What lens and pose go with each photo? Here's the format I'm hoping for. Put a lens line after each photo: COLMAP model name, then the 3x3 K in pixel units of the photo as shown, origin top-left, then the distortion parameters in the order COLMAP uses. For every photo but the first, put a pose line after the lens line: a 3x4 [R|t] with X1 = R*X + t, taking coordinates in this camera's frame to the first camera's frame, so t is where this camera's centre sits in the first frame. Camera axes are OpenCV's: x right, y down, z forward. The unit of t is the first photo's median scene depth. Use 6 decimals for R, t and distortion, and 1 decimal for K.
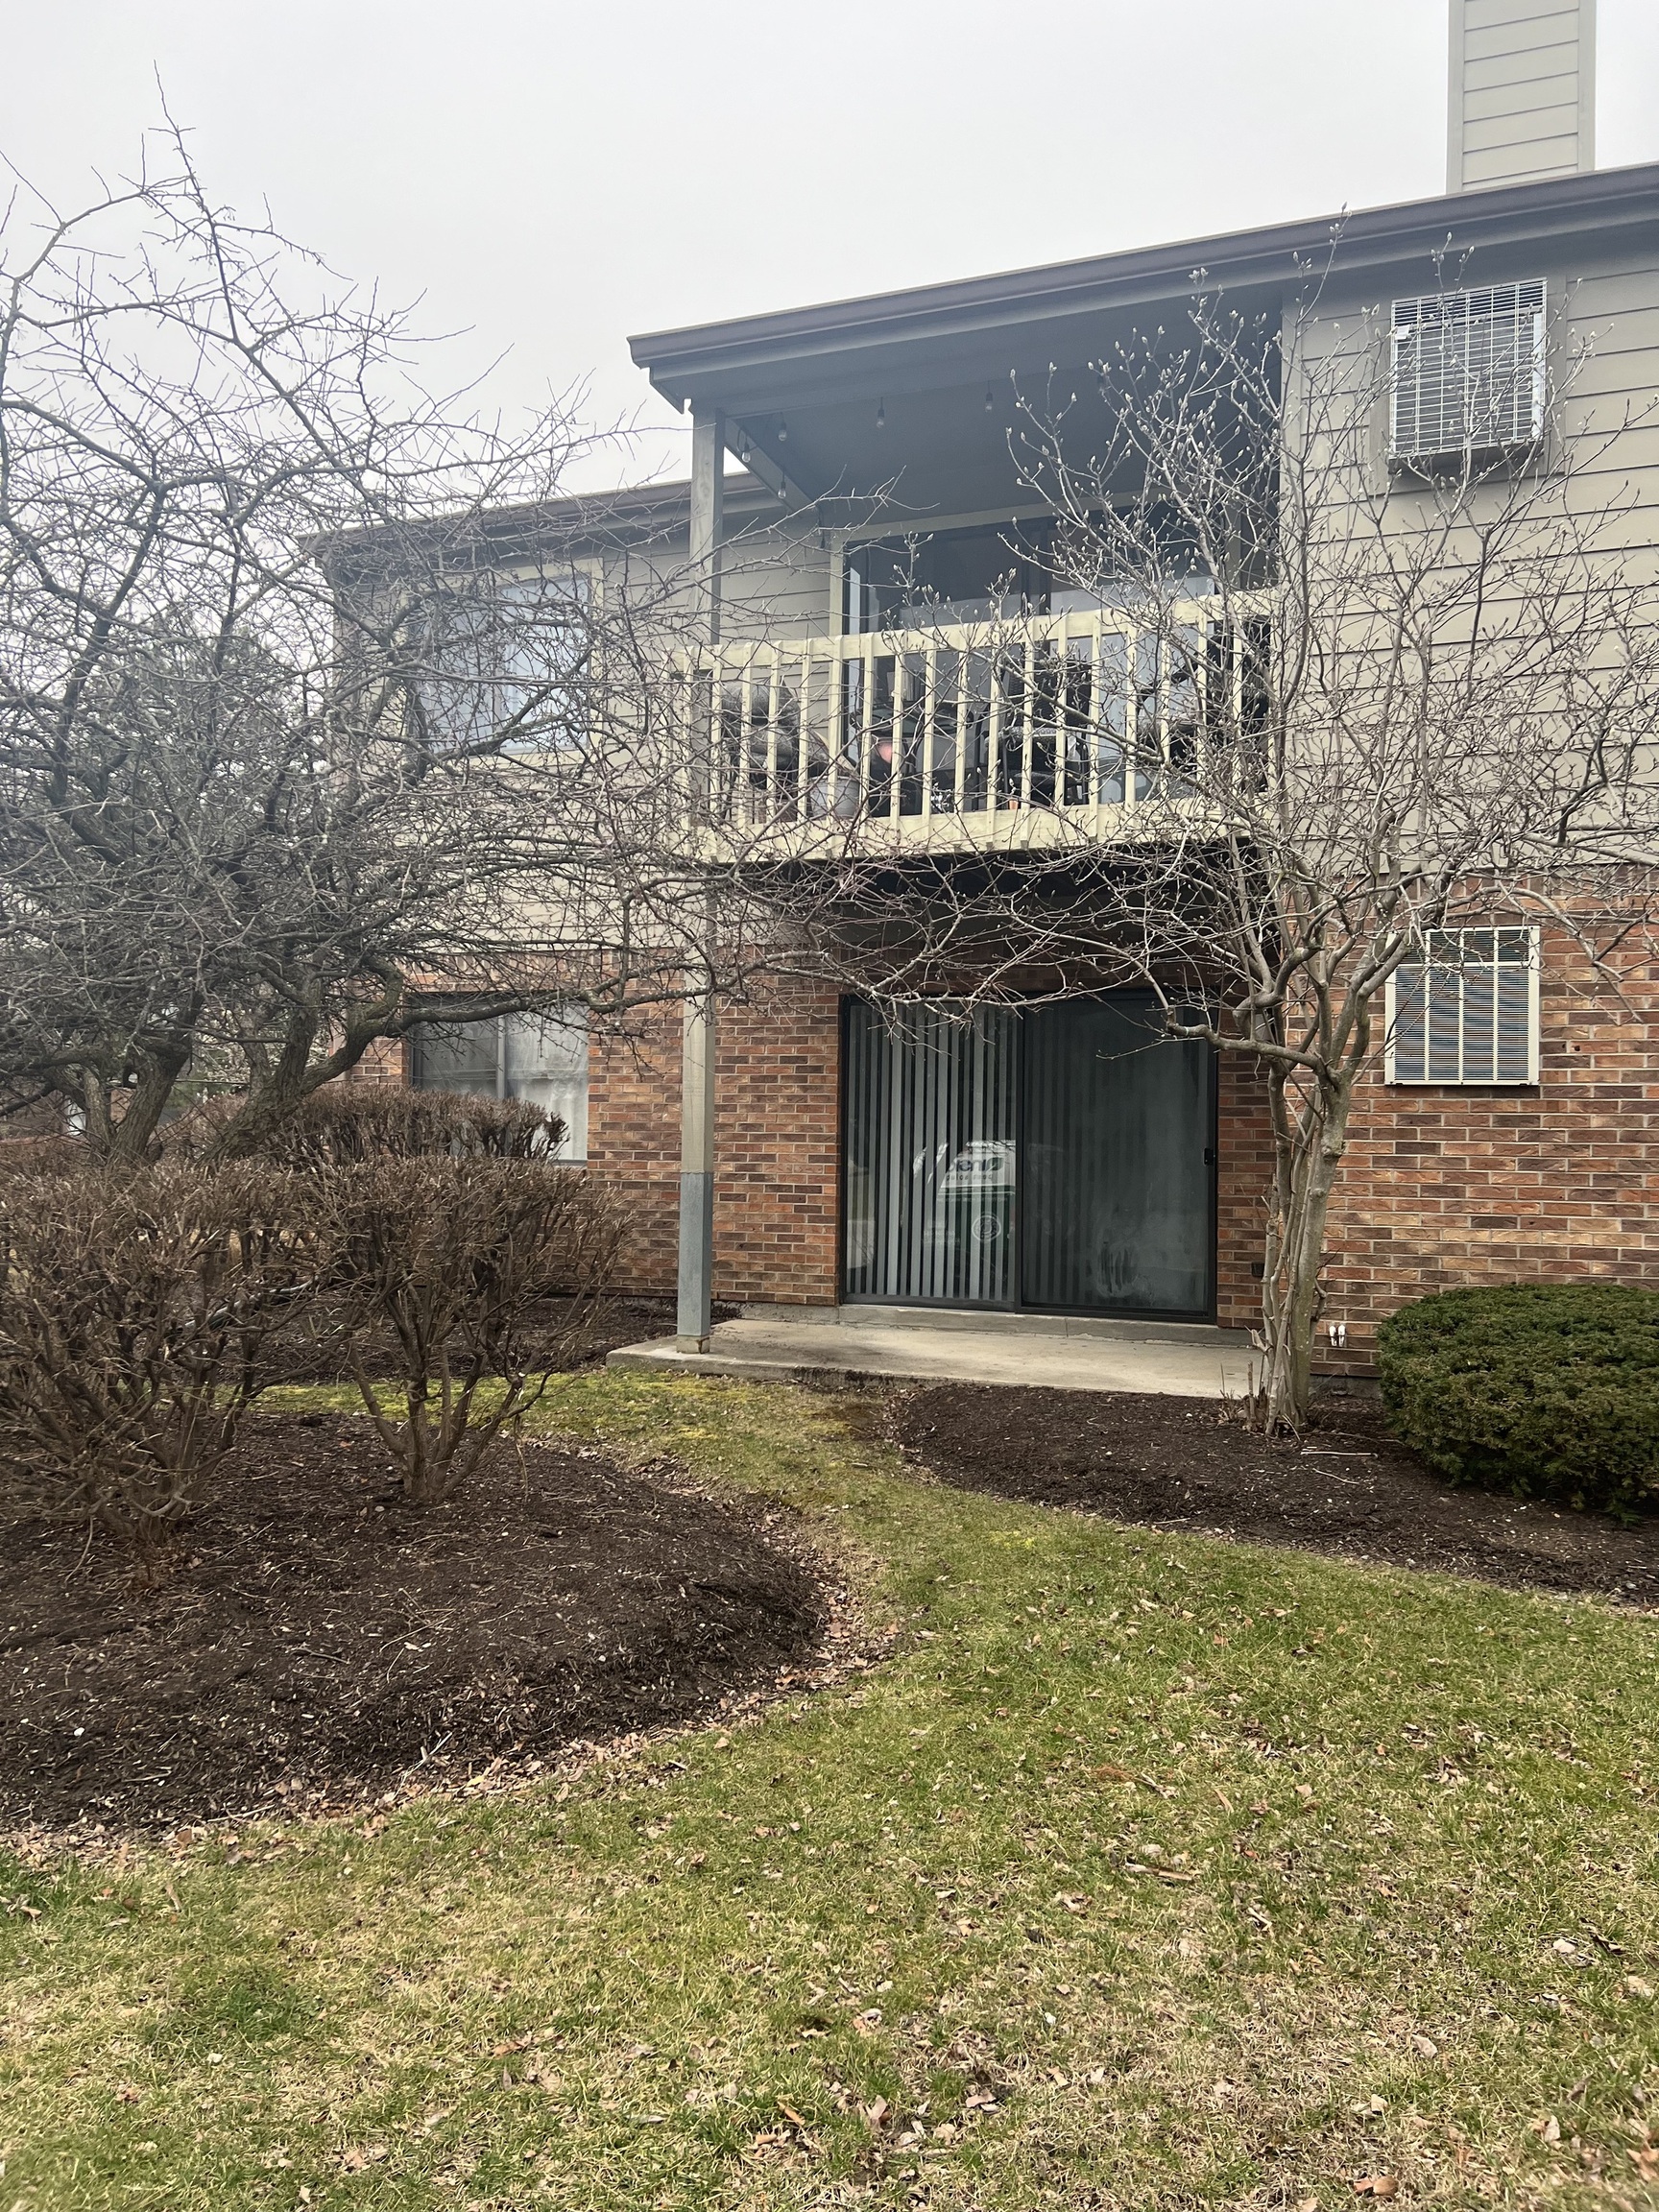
lens RADIAL K [[1678.3, 0, 798.5], [0, 1678.3, 1109.8], [0, 0, 1]] dist [0.033791, -0.005648]
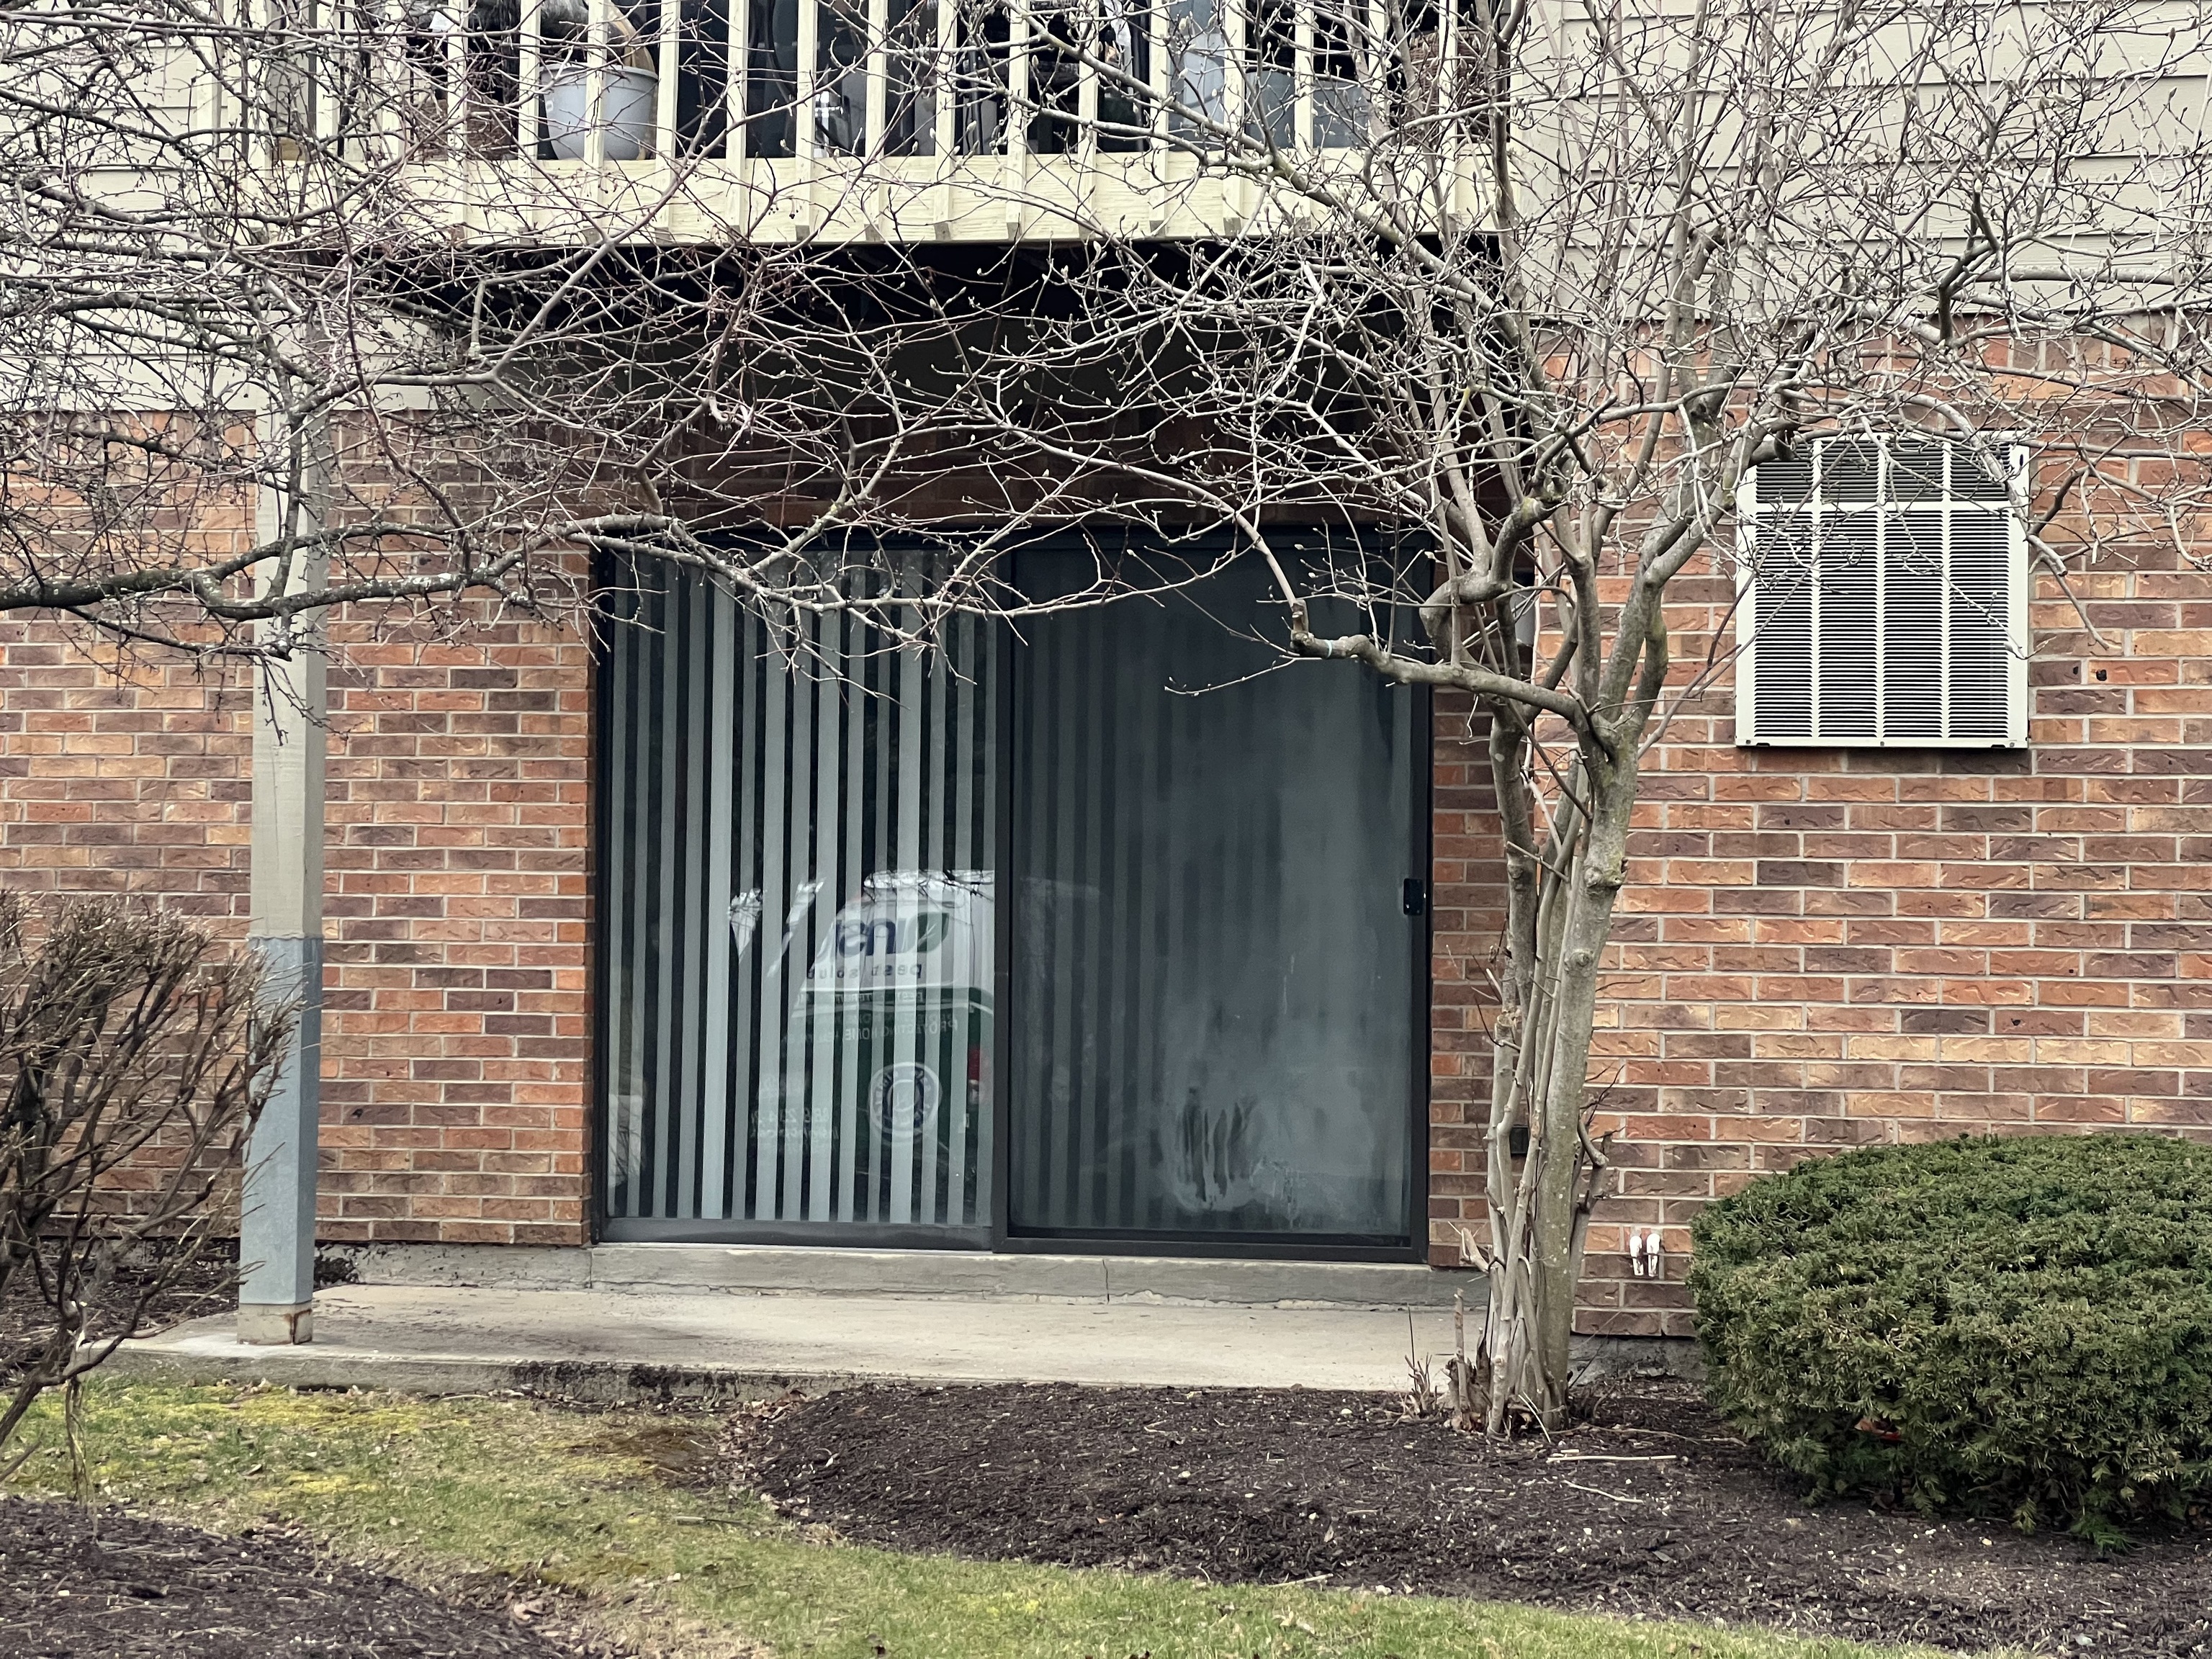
lens RADIAL K [[4968.8, 0, 1105.7], [0, 4968.8, 829.3], [0, 0, 1]] dist [0.023049, 0.000000]
pose [[0.987850, -0.001613, 0.155404, -0.063281], [0.000293, 0.999964, 0.008515, -0.003019], [-0.155412, -0.008366, 0.987814, -0.418475]]
